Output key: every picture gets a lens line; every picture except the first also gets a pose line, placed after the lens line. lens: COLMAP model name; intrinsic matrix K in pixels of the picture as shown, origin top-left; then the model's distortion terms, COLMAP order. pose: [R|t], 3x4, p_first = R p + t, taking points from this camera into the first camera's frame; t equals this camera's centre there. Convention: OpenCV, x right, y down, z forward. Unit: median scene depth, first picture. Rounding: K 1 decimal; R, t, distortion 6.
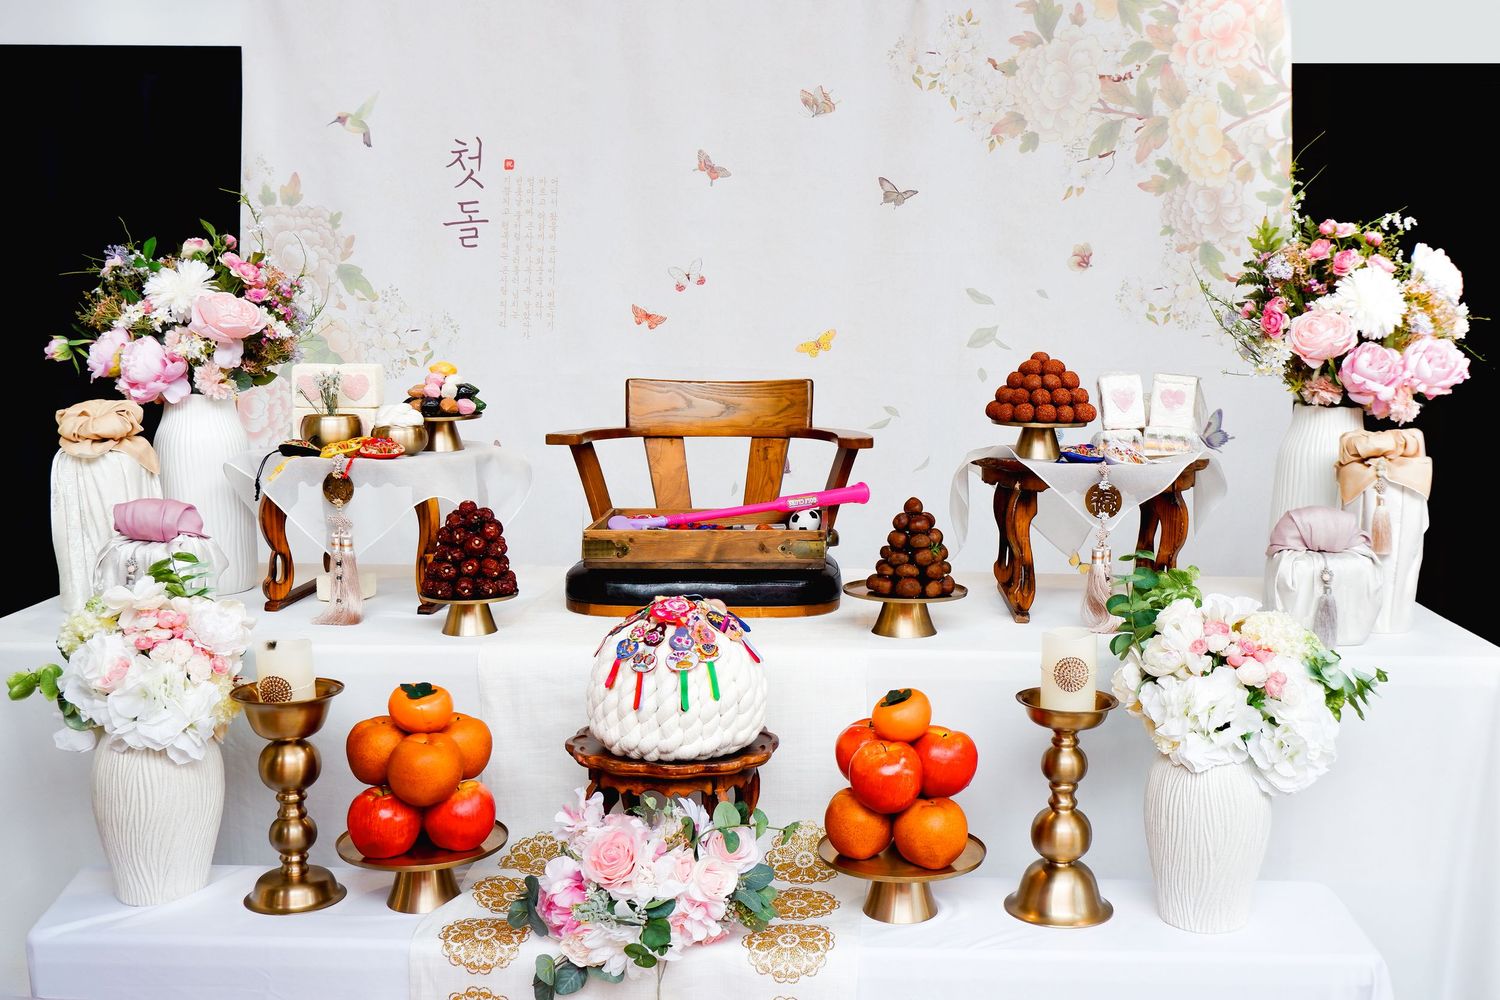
lens RADIAL K [[1492.3, 0, 837.3], [0, 1492.3, 497.4], [0, 0, 1]] dist [-0.022971, -0.024229]
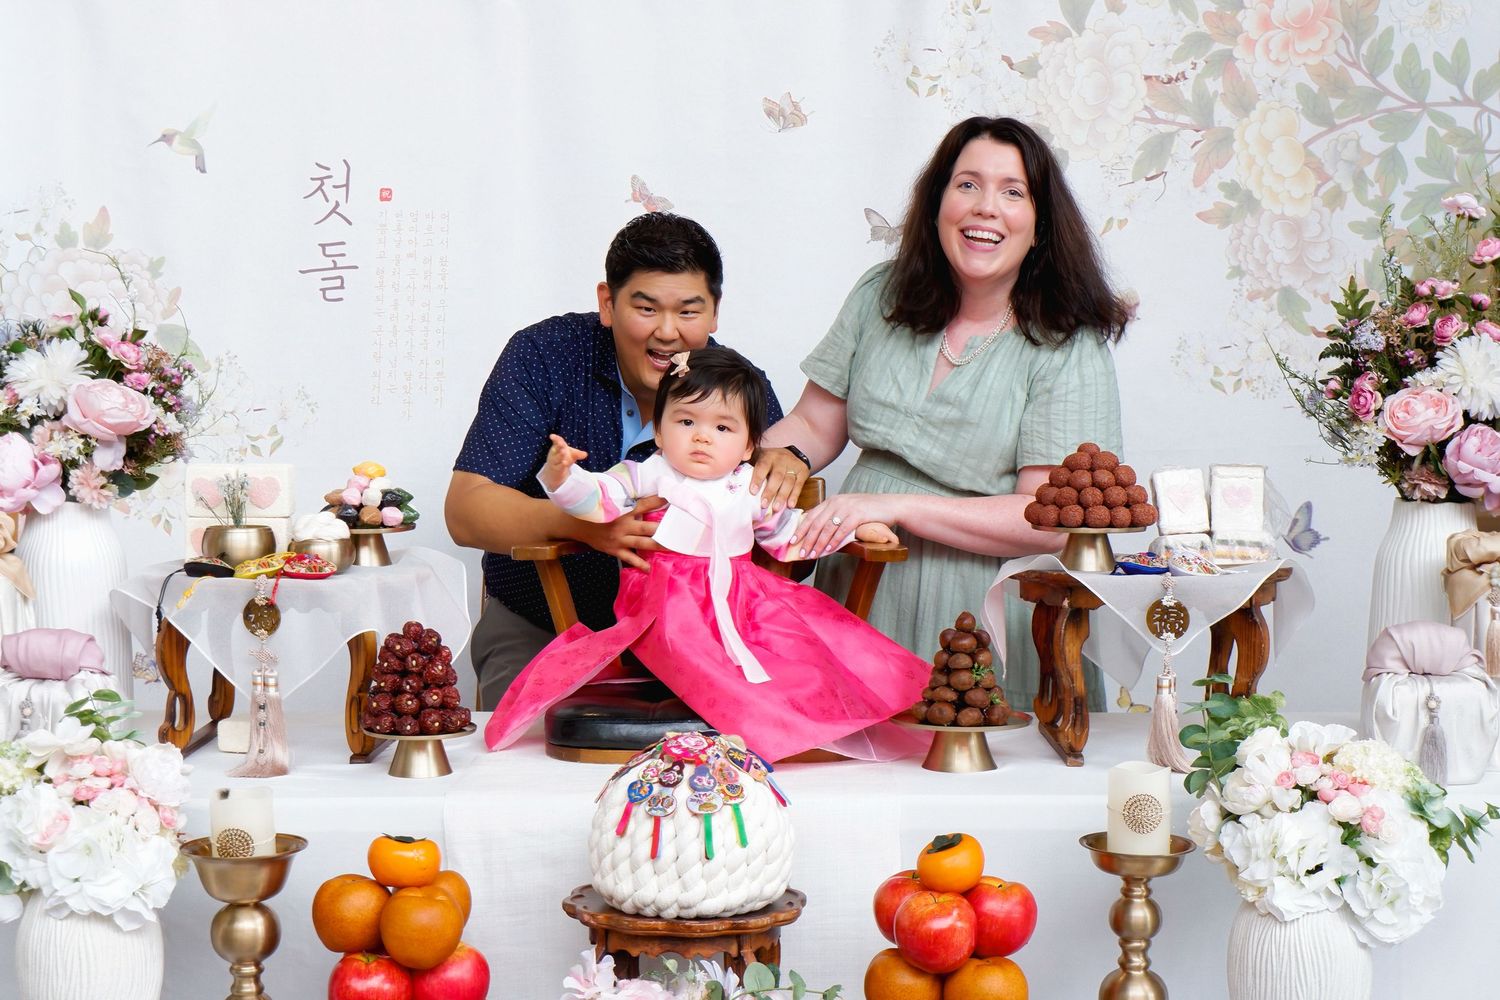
lens RADIAL K [[2364.7, 0, 750.0], [0, 2364.7, 500.0], [0, 0, 1]] dist [0.008308, -0.187971]
pose [[0.999825, -0.010683, 0.015328, -0.081037], [0.011498, 0.998469, -0.054112, 0.005092], [-0.014727, 0.054279, 0.998417, -0.346563]]
